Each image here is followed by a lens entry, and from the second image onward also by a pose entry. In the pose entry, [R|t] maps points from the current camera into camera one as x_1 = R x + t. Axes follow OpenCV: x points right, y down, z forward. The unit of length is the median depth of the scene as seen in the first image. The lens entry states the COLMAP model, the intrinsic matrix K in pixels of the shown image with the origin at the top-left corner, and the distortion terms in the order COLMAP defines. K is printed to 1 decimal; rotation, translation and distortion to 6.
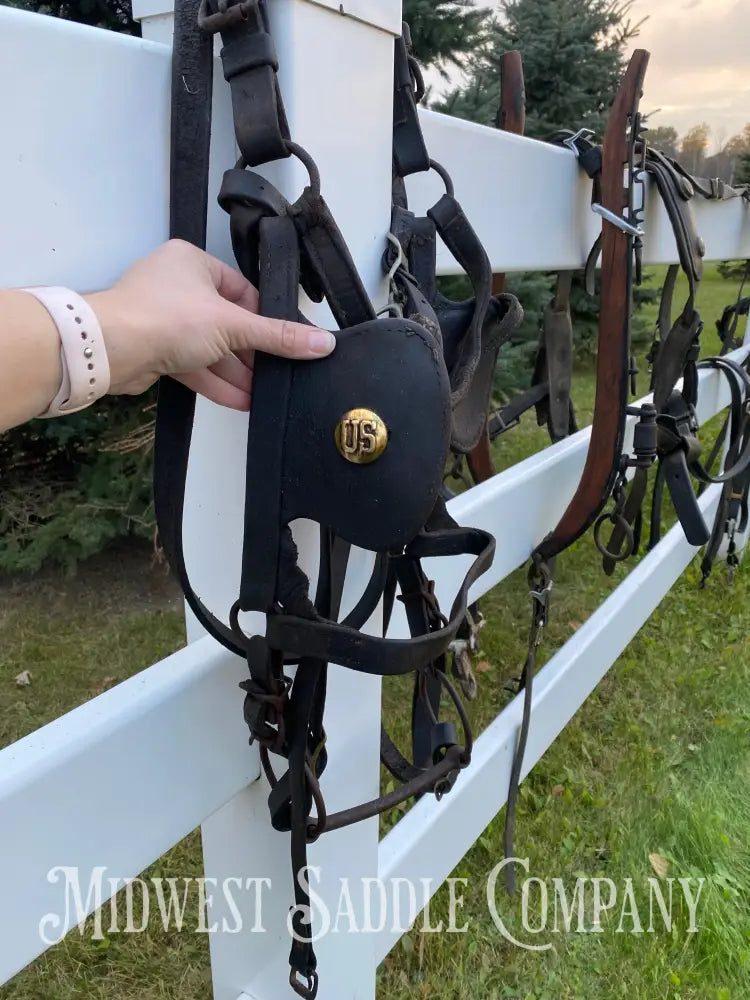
lens RADIAL K [[770.0, 0, 363.0], [0, 770.0, 496.4], [0, 0, 1]] dist [0.006344, -0.007451]
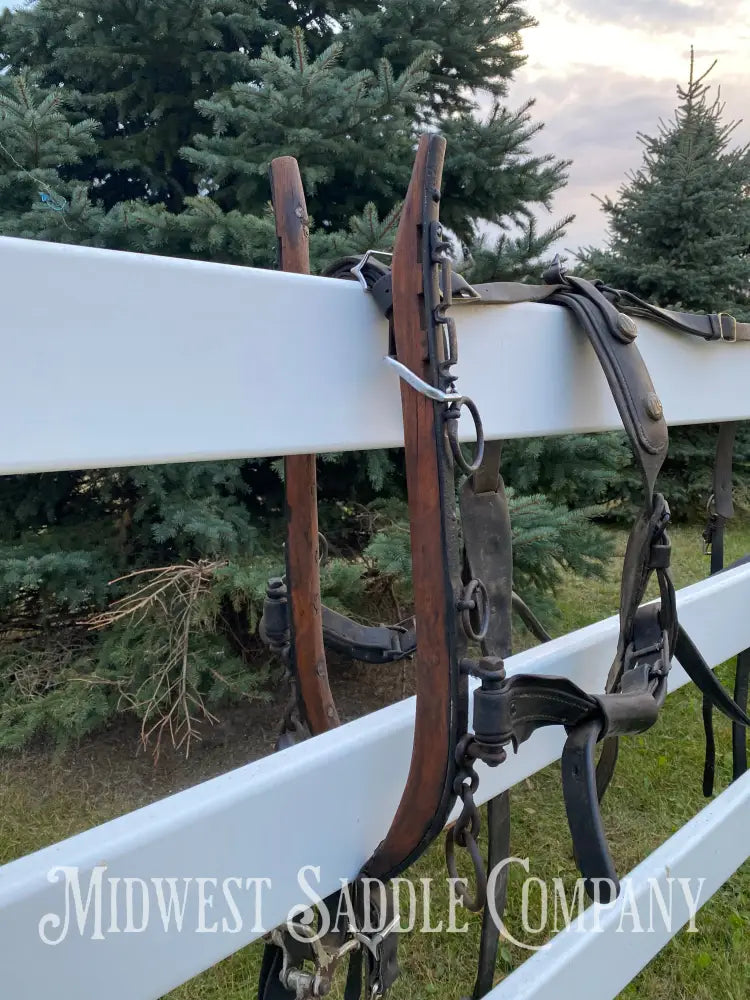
lens RADIAL K [[770.0, 0, 363.0], [0, 770.0, 496.4], [0, 0, 1]] dist [0.006344, -0.007451]
pose [[0.977686, 0.007772, -0.209929, 0.203177], [-0.046013, 0.982972, -0.177901, -0.068293], [0.204972, 0.183591, 0.961395, 0.184230]]
